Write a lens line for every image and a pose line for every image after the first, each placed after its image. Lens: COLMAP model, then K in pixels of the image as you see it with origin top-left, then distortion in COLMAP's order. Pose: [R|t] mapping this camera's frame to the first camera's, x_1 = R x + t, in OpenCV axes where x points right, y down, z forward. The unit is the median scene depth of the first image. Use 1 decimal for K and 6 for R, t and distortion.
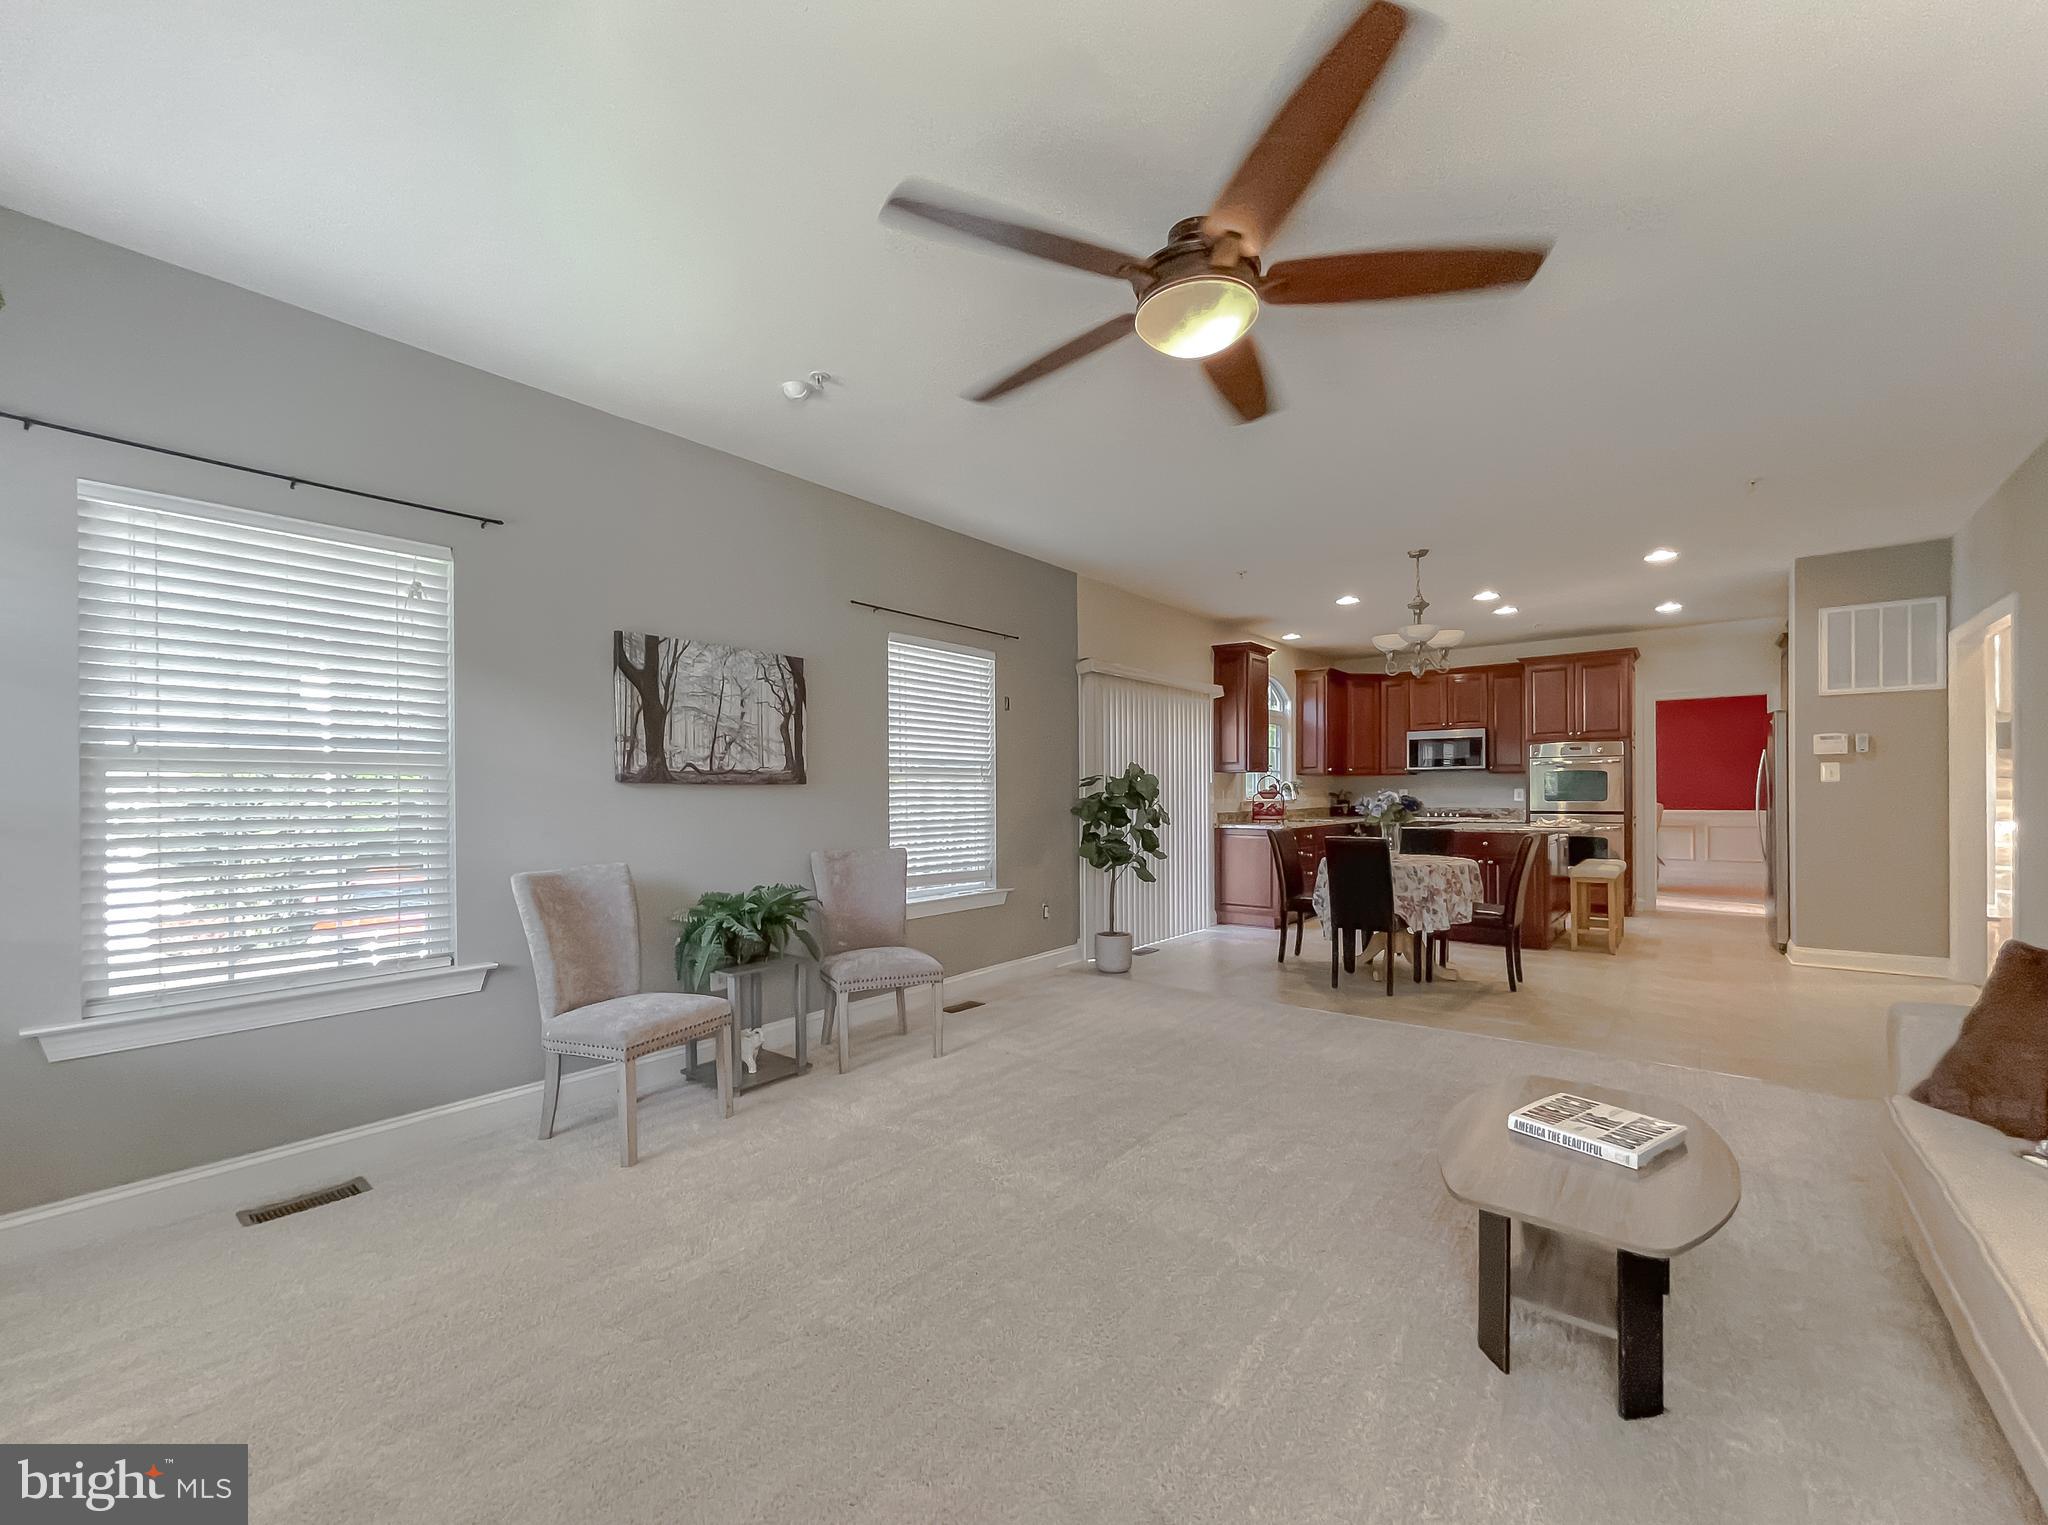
lens RADIAL K [[839.7, 0, 1003.0], [0, 839.7, 790.3], [0, 0, 1]] dist [0.001482, 0.000264]
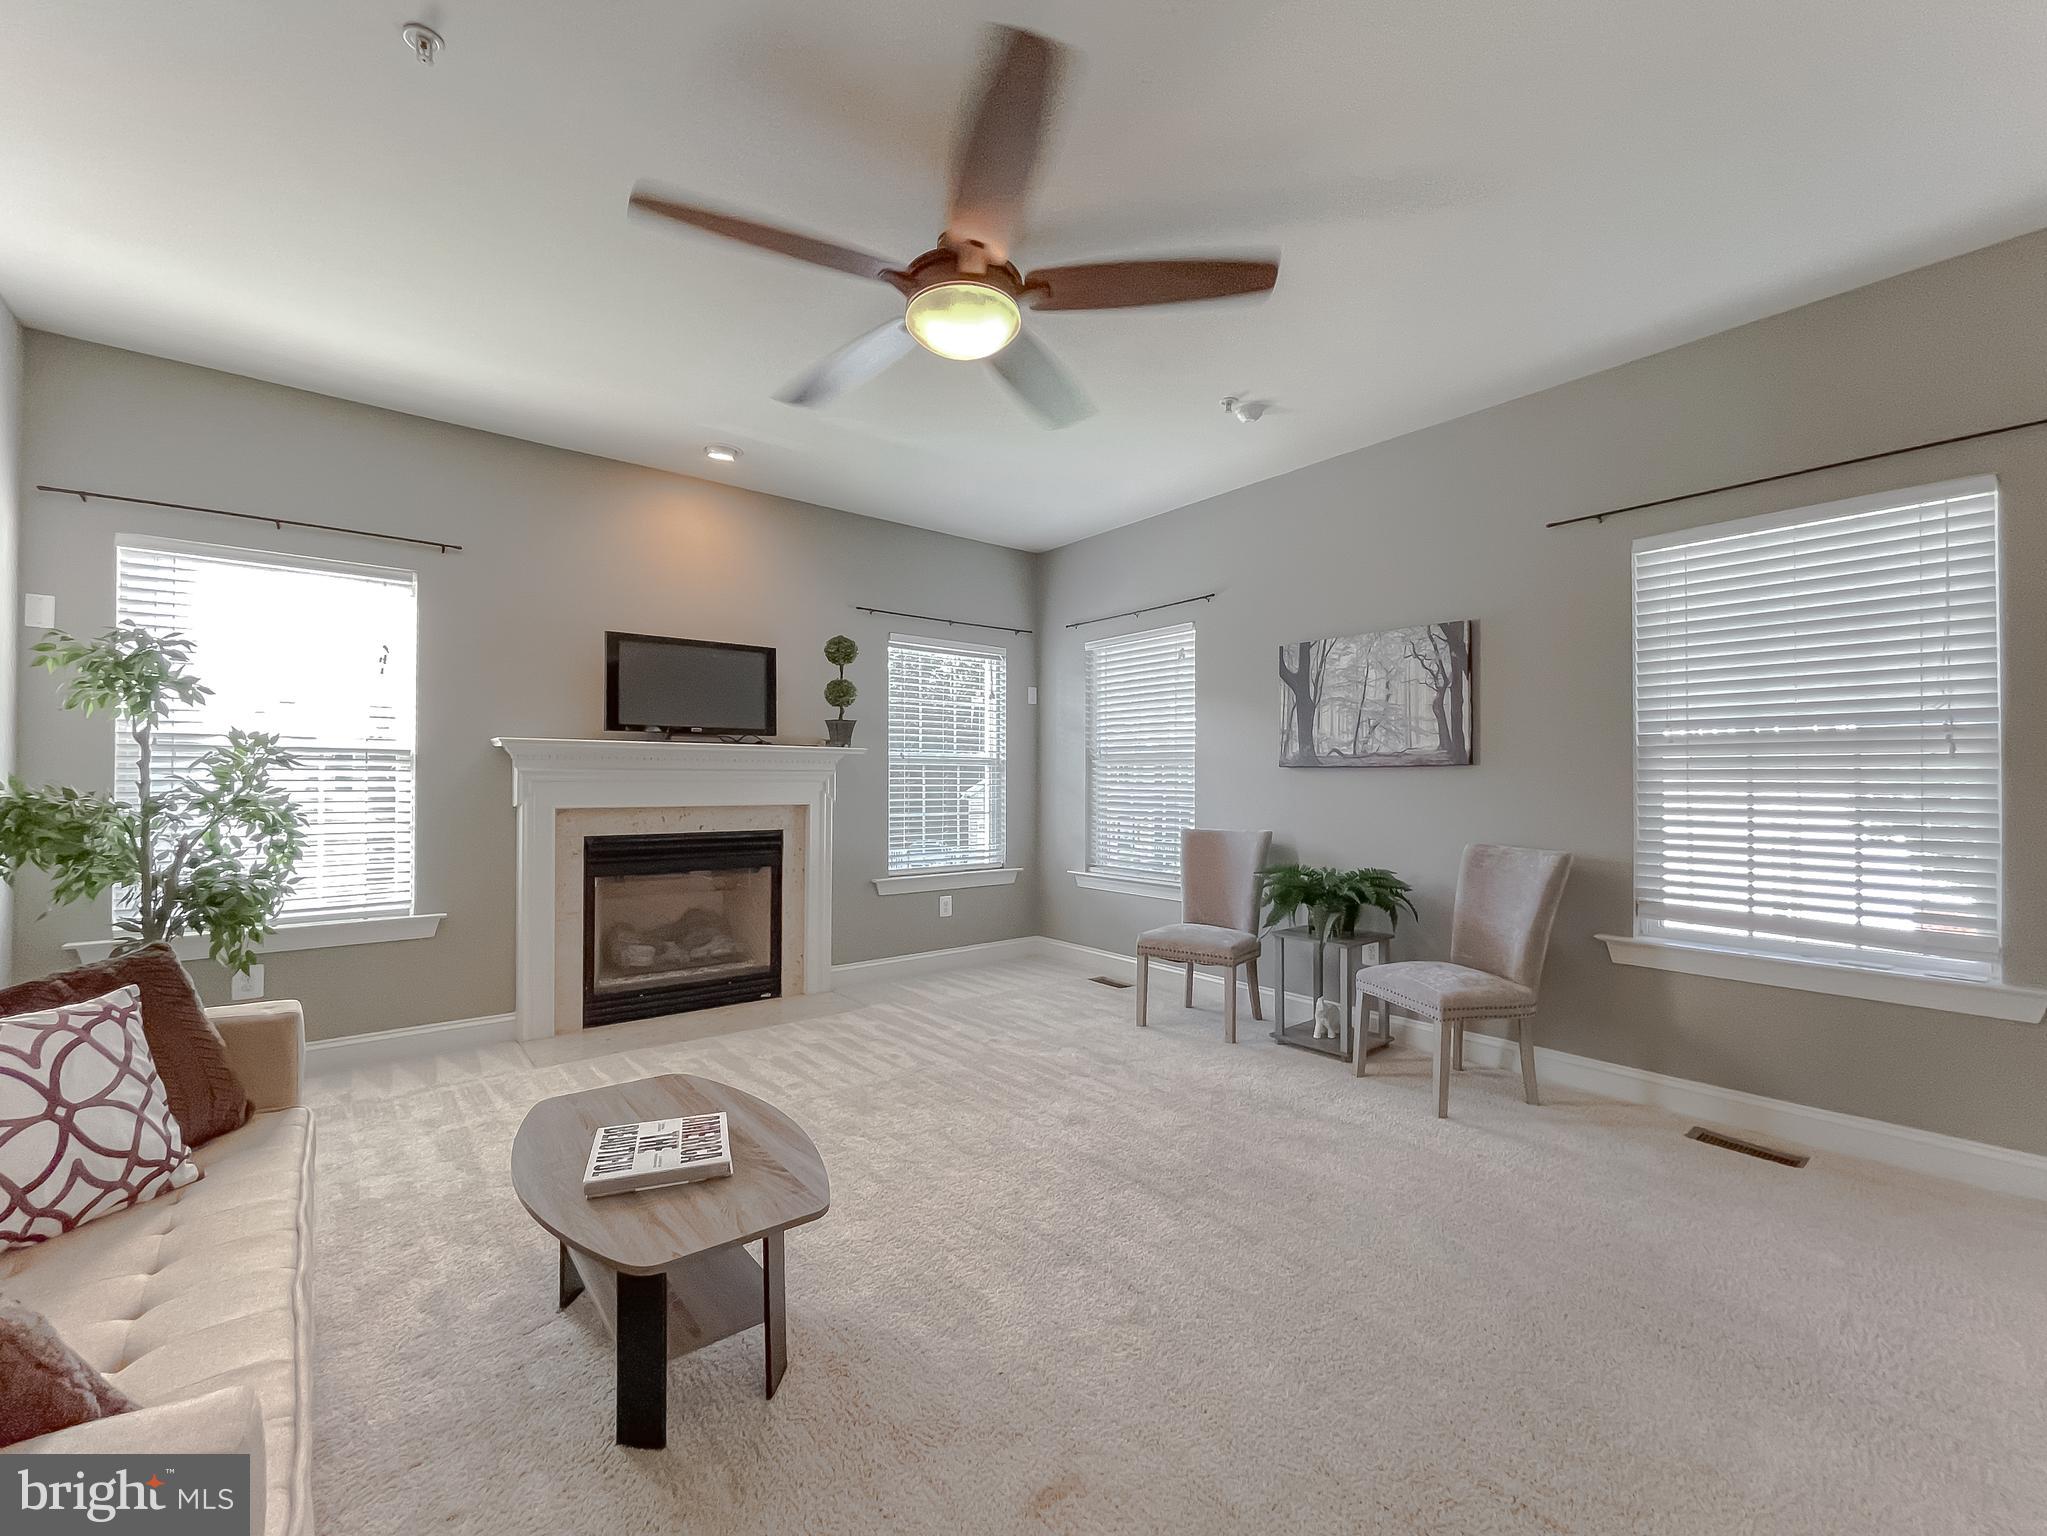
lens RADIAL K [[839.3, 0, 1031.0], [0, 839.3, 776.6], [0, 0, 1]] dist [0.001482, 0.000264]
pose [[-0.189038, -0.002582, -0.981966, 0.777114], [-0.000303, 0.999997, -0.002571, 0.007292], [0.981970, -0.000188, -0.189038, 0.804722]]
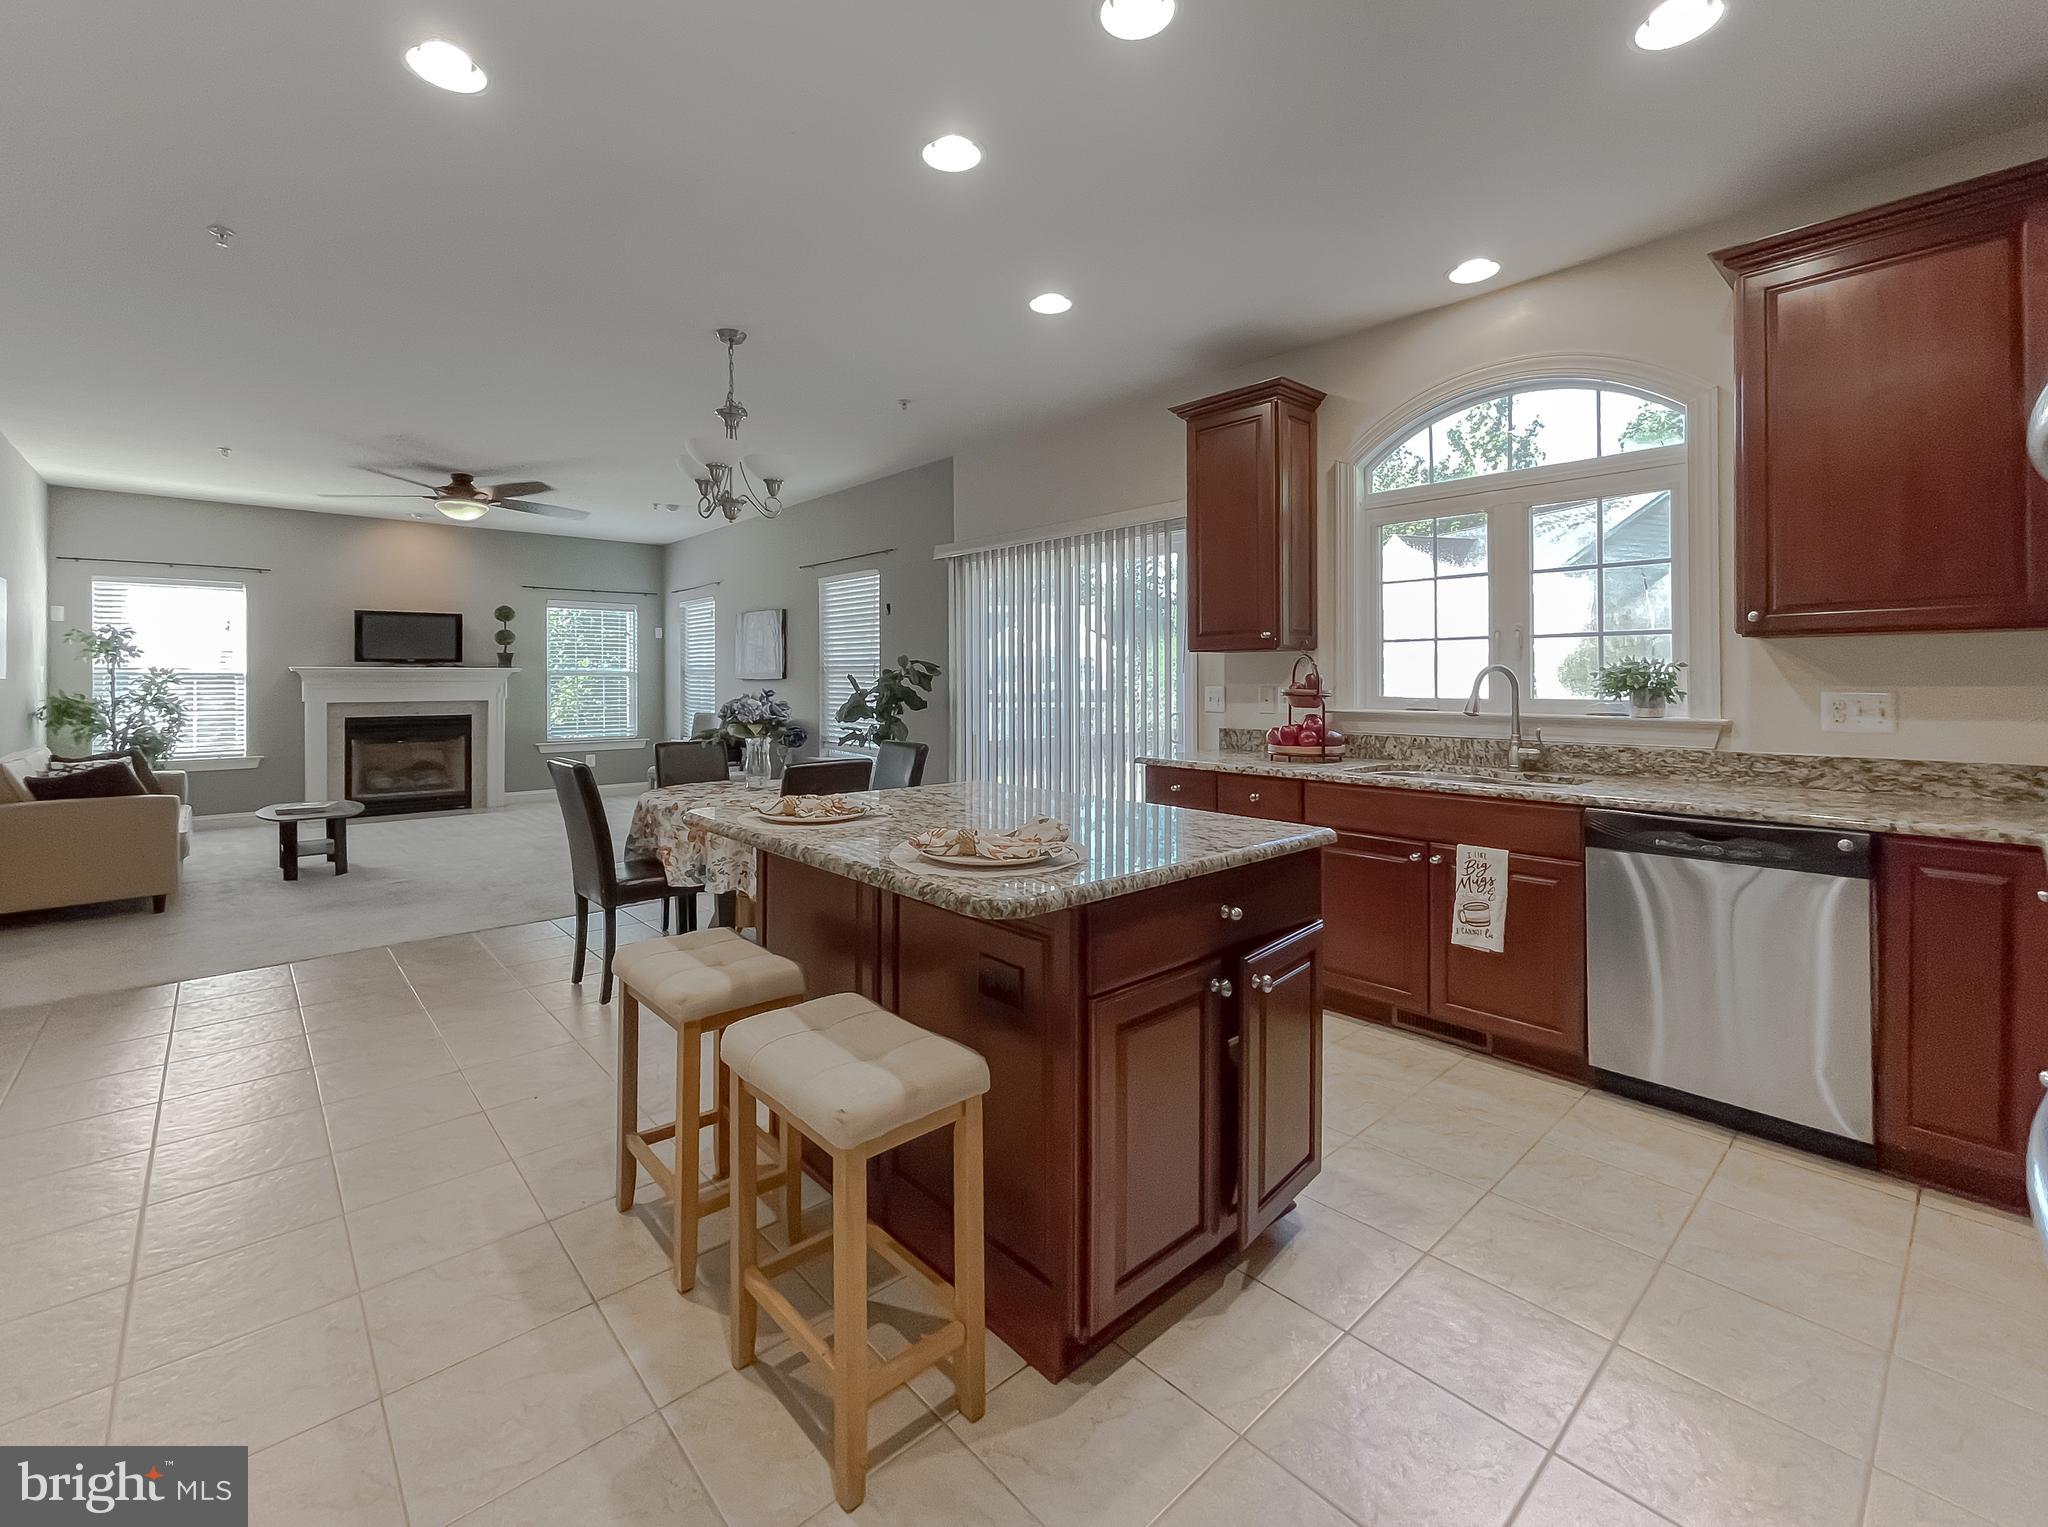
lens RADIAL K [[839.7, 0, 1015.4], [0, 839.7, 677.1], [0, 0, 1]] dist [0.001482, 0.000264]
pose [[-0.122760, 0.000784, -0.992436, 1.656744], [0.005109, 0.999987, 0.000158, -0.008807], [0.992423, -0.005051, -0.122763, 1.913135]]
